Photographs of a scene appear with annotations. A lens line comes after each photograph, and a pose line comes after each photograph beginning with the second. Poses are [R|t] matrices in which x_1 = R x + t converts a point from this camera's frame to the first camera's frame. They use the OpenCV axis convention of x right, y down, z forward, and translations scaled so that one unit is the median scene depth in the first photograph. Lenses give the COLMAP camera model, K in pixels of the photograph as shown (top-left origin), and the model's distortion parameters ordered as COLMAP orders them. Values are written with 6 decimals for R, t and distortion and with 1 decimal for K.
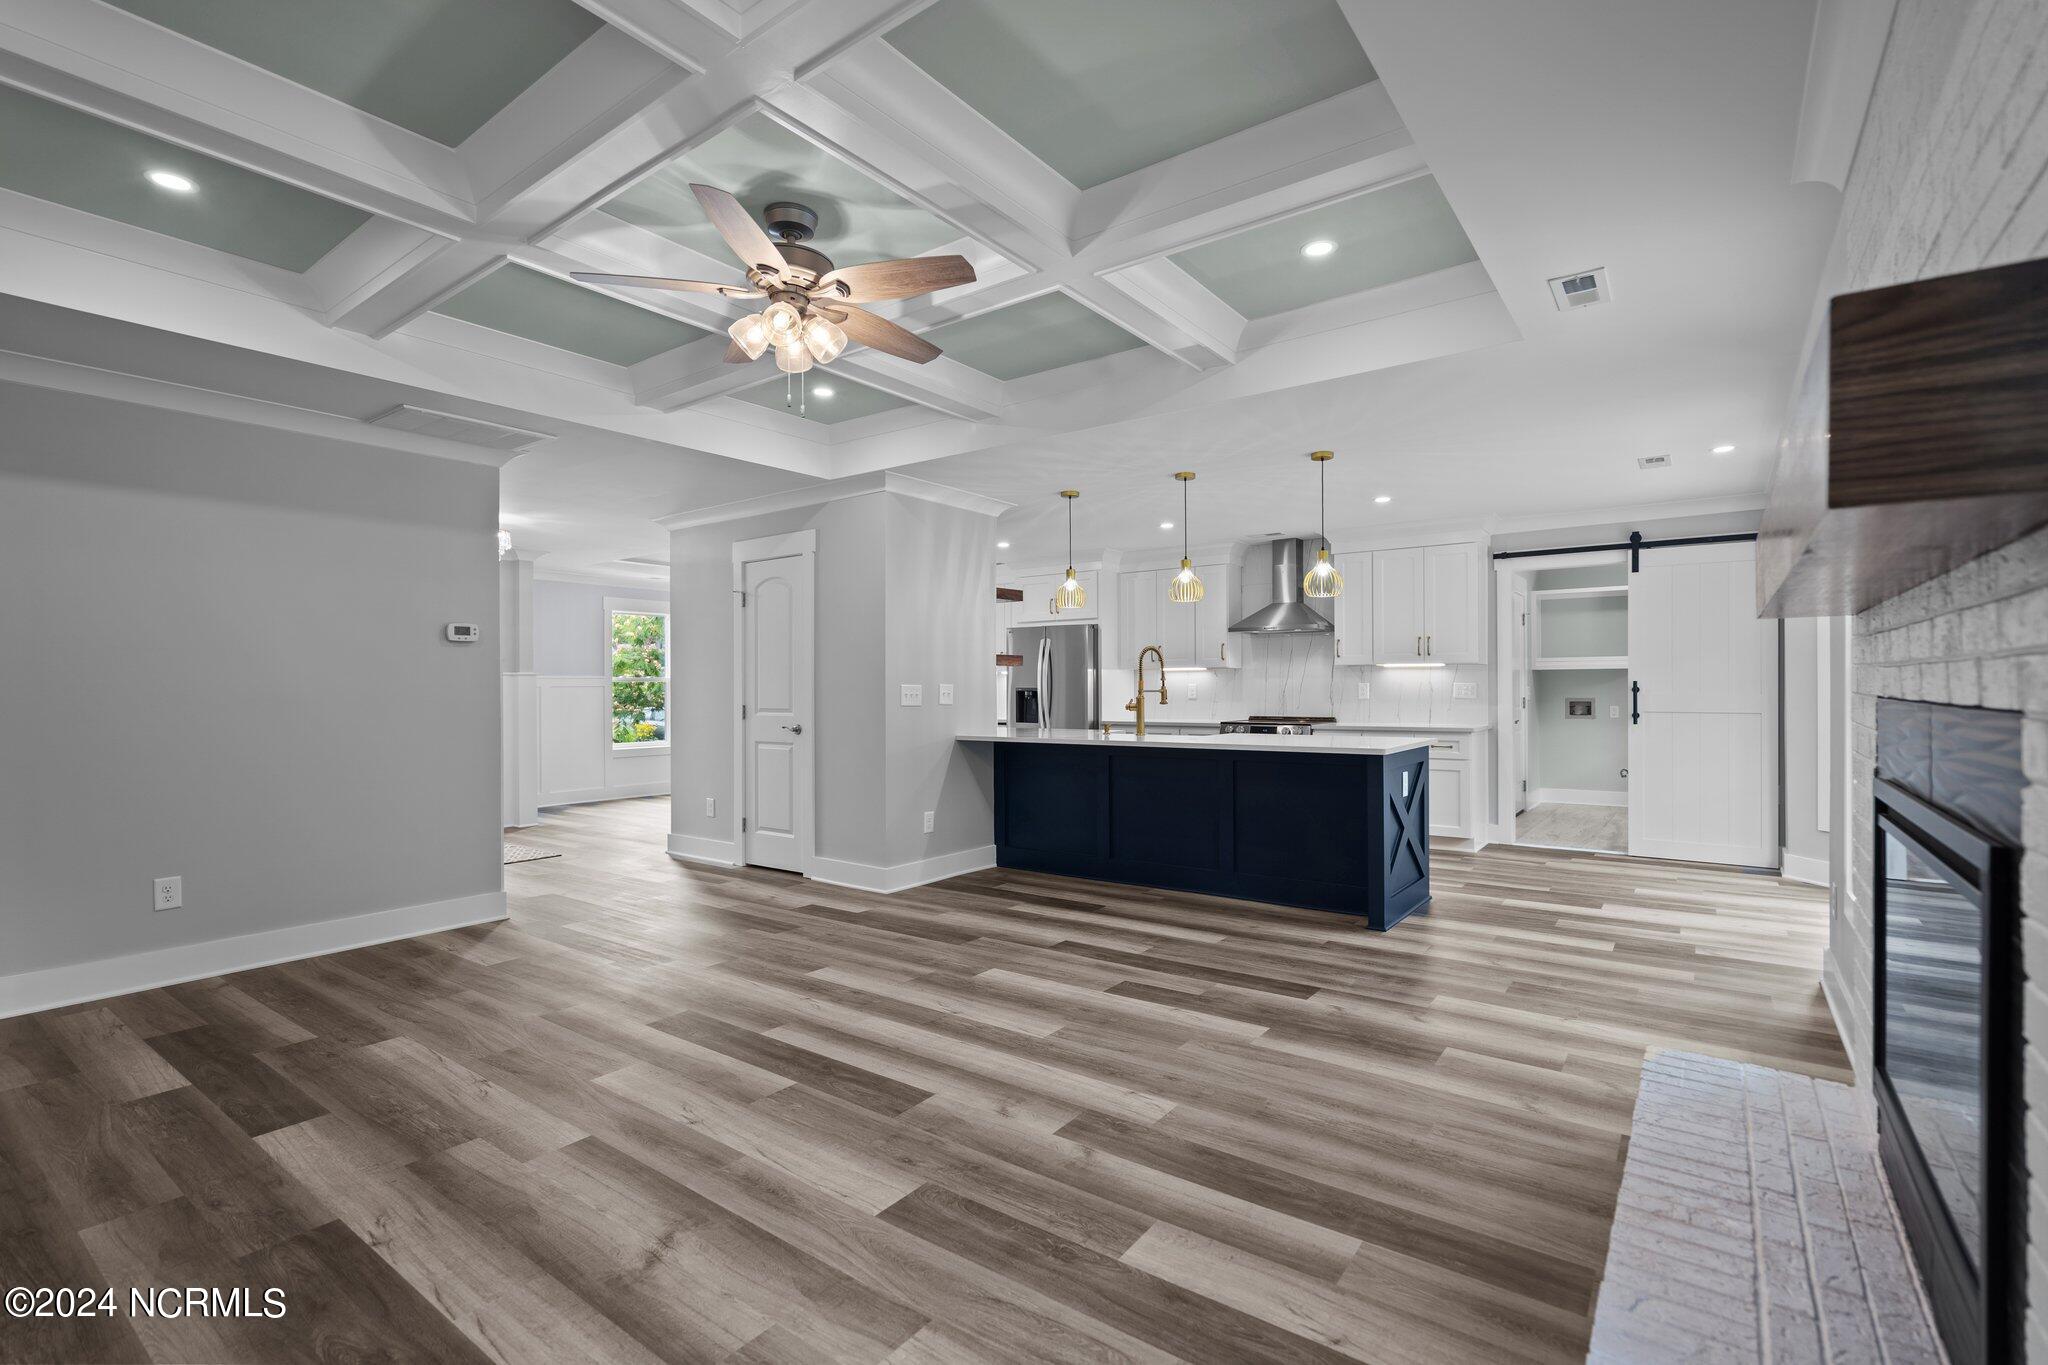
lens RADIAL K [[932.4, 0, 1028.9], [0, 932.4, 674.8], [0, 0, 1]] dist [-0.007519, 0.001174]
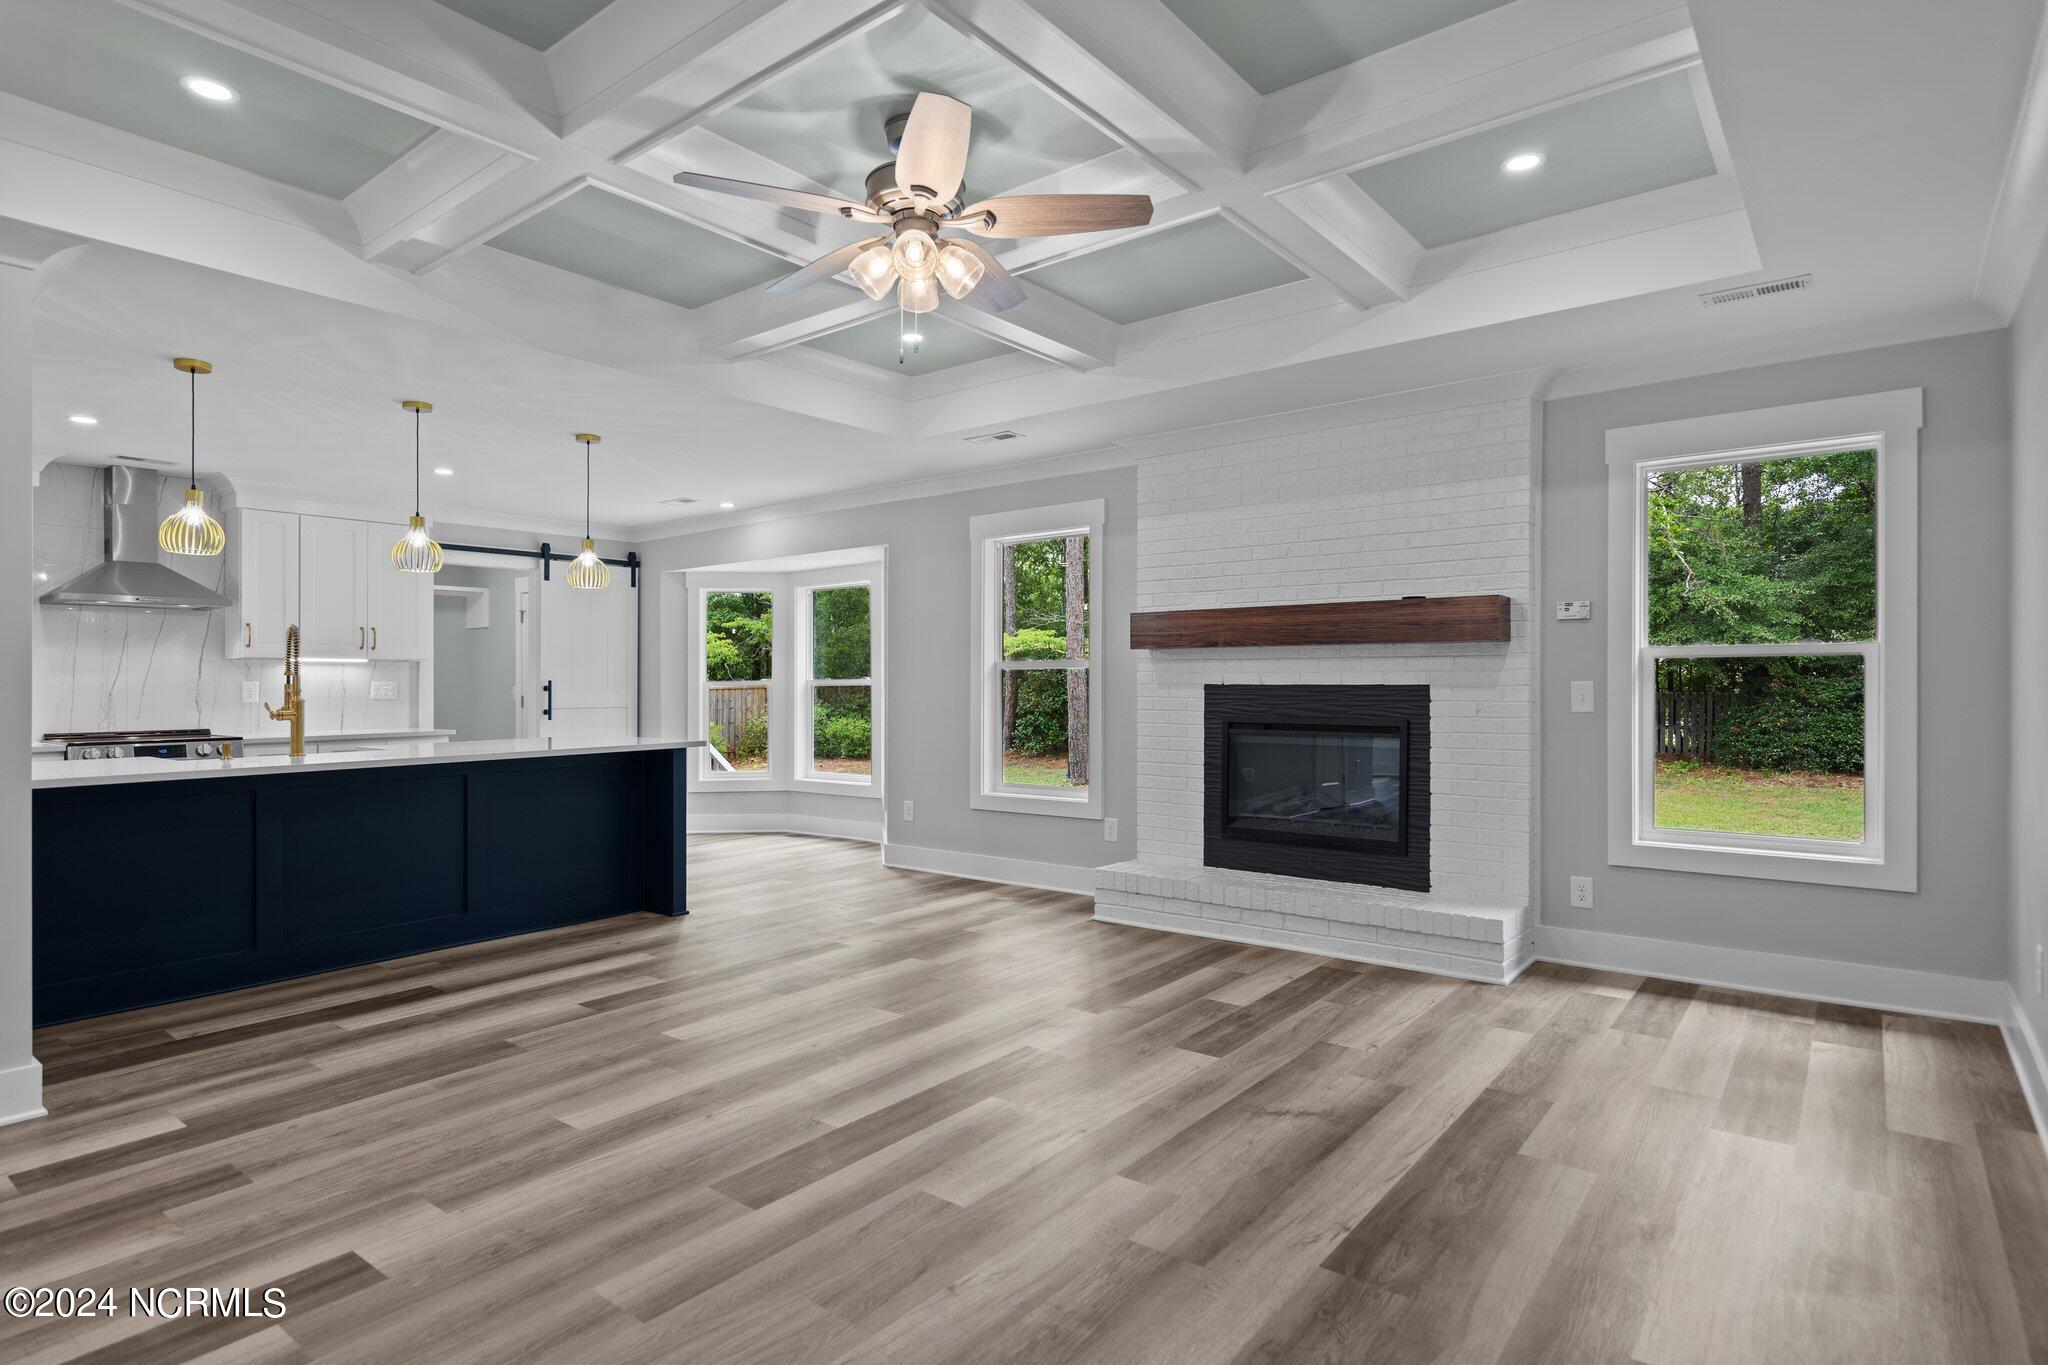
lens RADIAL K [[1057.6, 0, 1024.2], [0, 1057.6, 670.9], [0, 0, 1]] dist [-0.005378, 0.000131]
pose [[0.039917, 0.014195, 0.999102, -0.902739], [-0.006208, 0.999883, -0.013958, 0.014408], [-0.999184, -0.005645, 0.040000, 0.632002]]
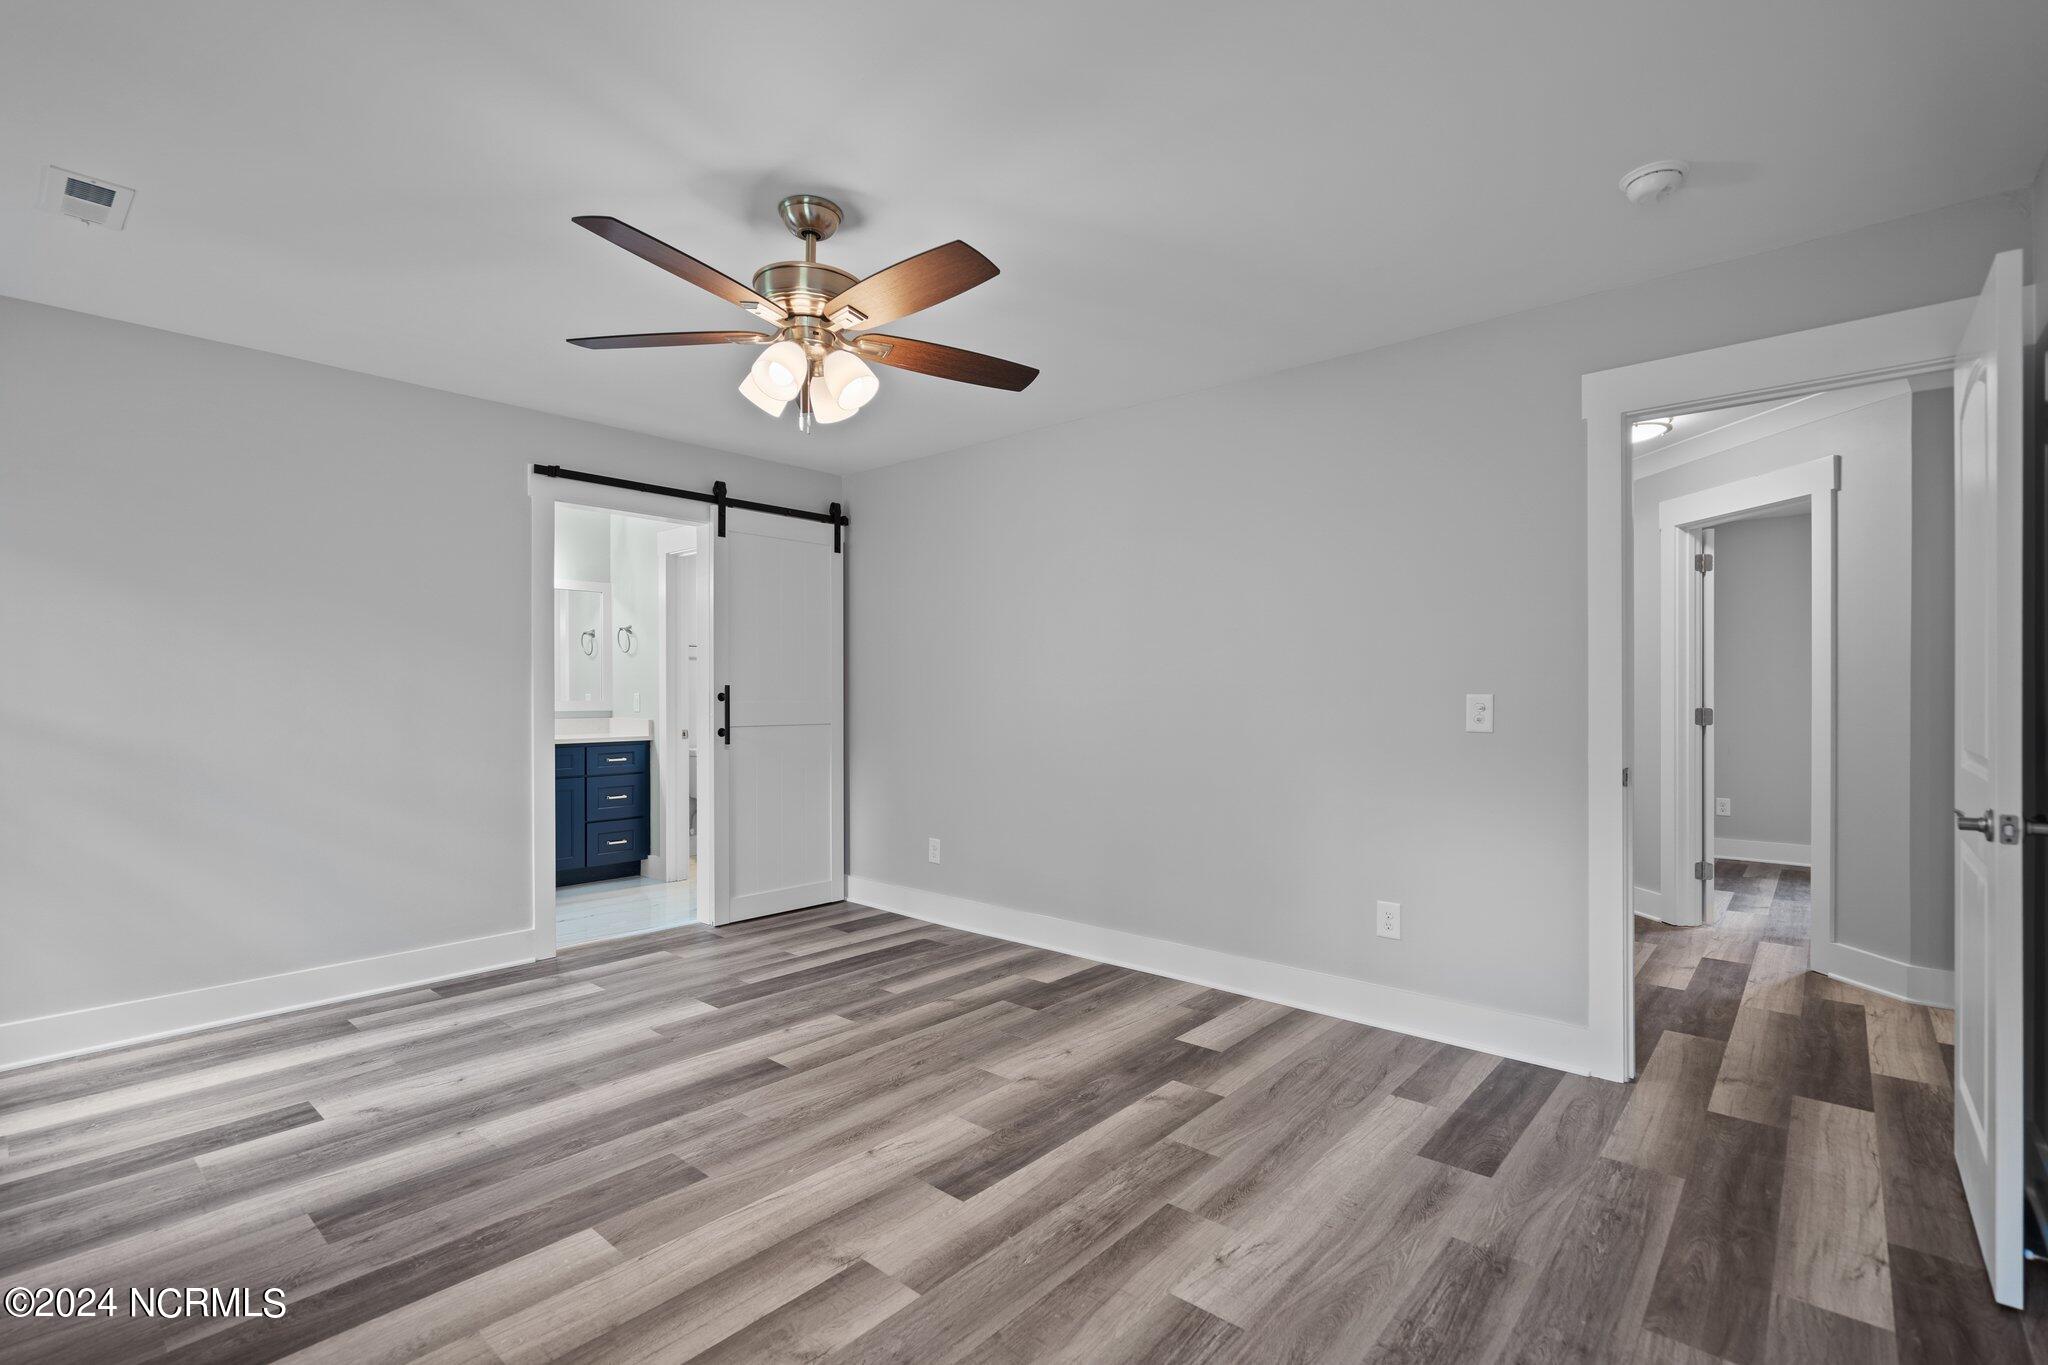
lens RADIAL K [[932.4, 0, 1040.0], [0, 932.4, 692.2], [0, 0, 1]] dist [-0.007519, 0.001174]
pose [[0.080351, 0.002512, 0.996763, -0.091755], [-0.017232, 0.999851, -0.001131, 0.013042], [-0.996618, -0.017086, 0.080382, 1.113332]]
